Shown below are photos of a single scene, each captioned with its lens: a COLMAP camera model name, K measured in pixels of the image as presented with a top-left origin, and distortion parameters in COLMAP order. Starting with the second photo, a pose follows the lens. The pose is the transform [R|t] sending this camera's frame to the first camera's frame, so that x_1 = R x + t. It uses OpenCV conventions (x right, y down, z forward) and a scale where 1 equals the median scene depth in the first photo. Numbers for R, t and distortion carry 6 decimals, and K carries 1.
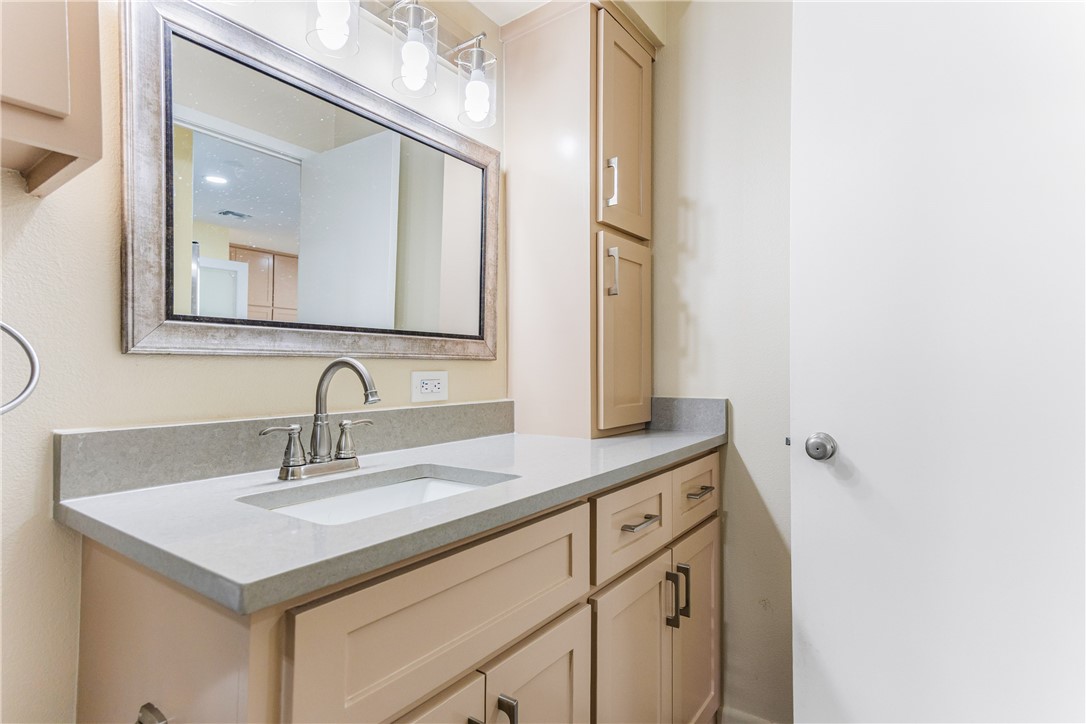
lens RADIAL K [[556.3, 0, 546.1], [0, 556.3, 362.3], [0, 0, 1]] dist [0.002065, 0.000128]
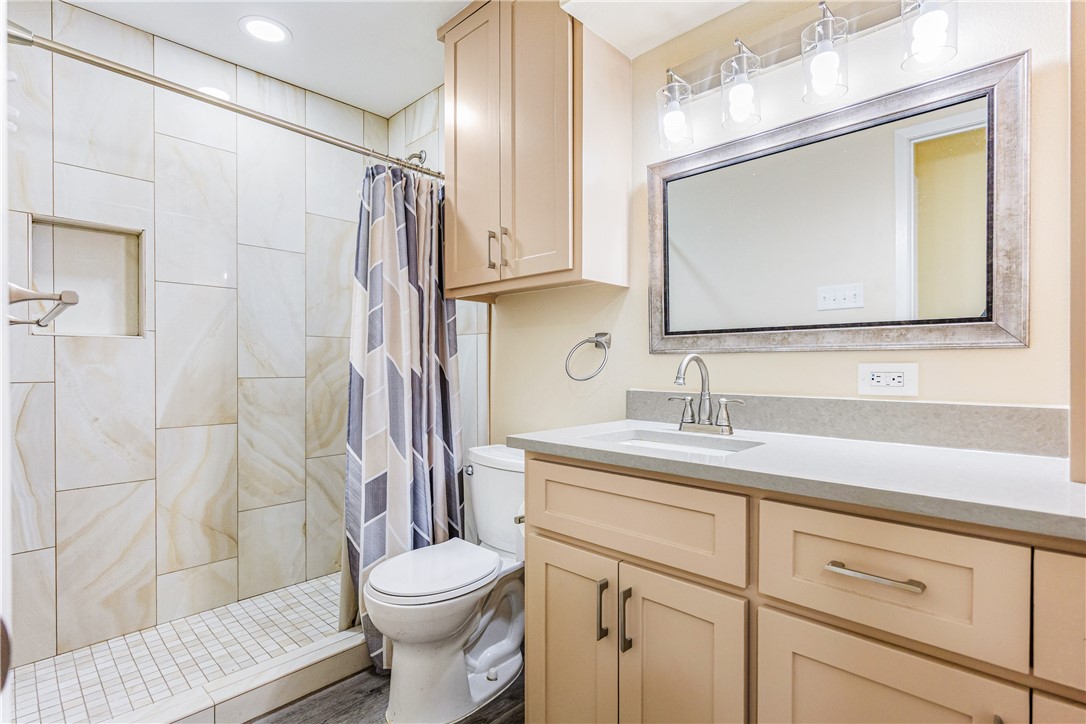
lens RADIAL K [[510.1, 0, 547.3], [0, 510.1, 367.4], [0, 0, 1]] dist [0.001876, 0.000316]
pose [[-0.138842, -0.000405, -0.990314, 0.814596], [0.005989, 0.999981, -0.001248, 0.023728], [0.990296, -0.006105, -0.138837, 0.638442]]
